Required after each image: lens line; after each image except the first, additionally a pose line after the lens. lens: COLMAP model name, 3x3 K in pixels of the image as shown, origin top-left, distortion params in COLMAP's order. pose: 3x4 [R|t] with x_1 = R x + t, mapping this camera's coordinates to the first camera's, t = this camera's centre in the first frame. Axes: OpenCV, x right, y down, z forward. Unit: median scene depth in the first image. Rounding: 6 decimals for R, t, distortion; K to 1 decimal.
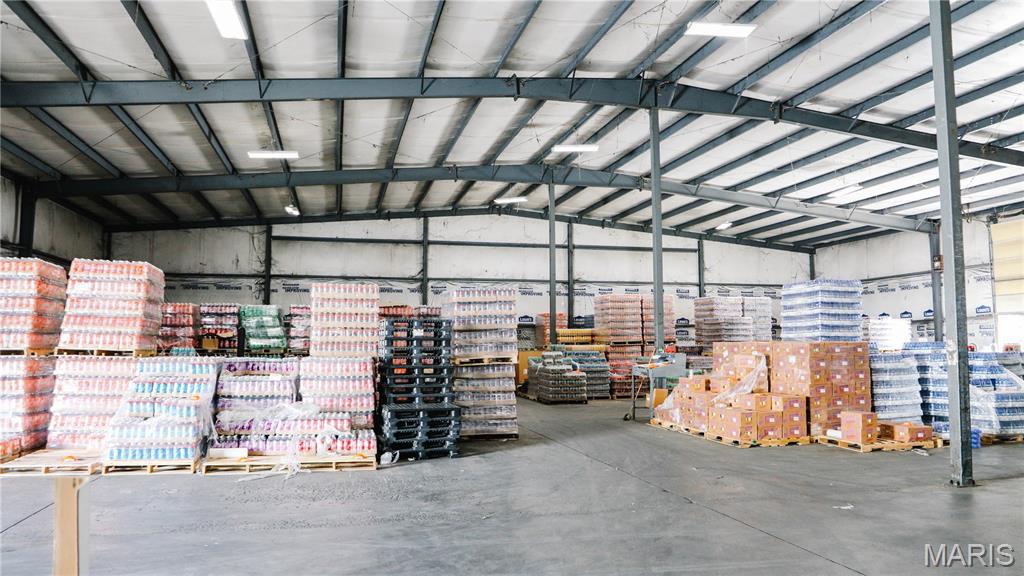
lens RADIAL K [[728.8, 0, 508.3], [0, 728.8, 304.7], [0, 0, 1]] dist [-0.130899, 0.096651]
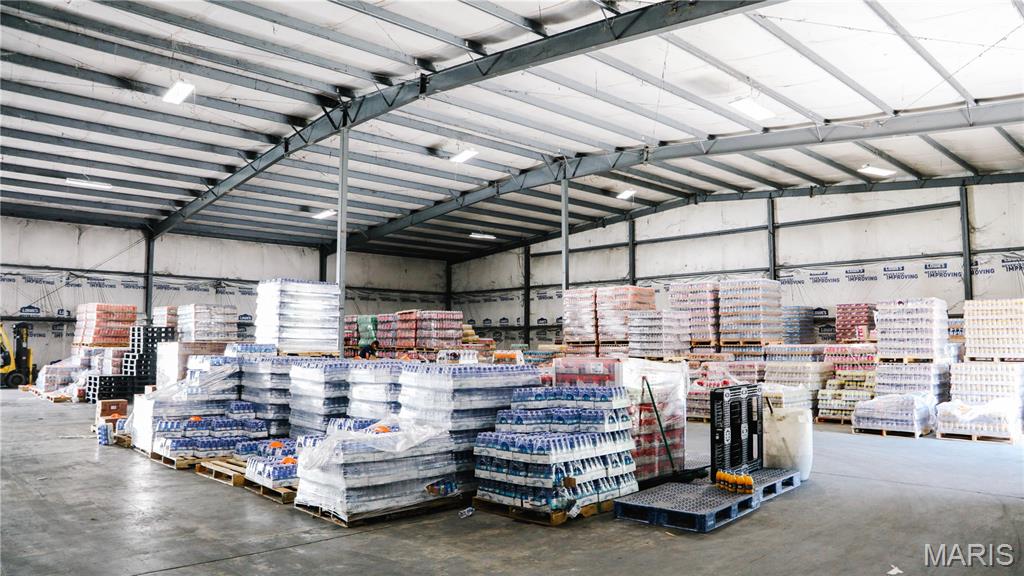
lens RADIAL K [[728.8, 0, 508.3], [0, 728.8, 304.7], [0, 0, 1]] dist [-0.130899, 0.096651]
pose [[0.496041, -0.044816, -0.867142, 0.694726], [0.046784, 0.998596, -0.024847, 0.017397], [0.867038, -0.028243, 0.497441, 0.351362]]
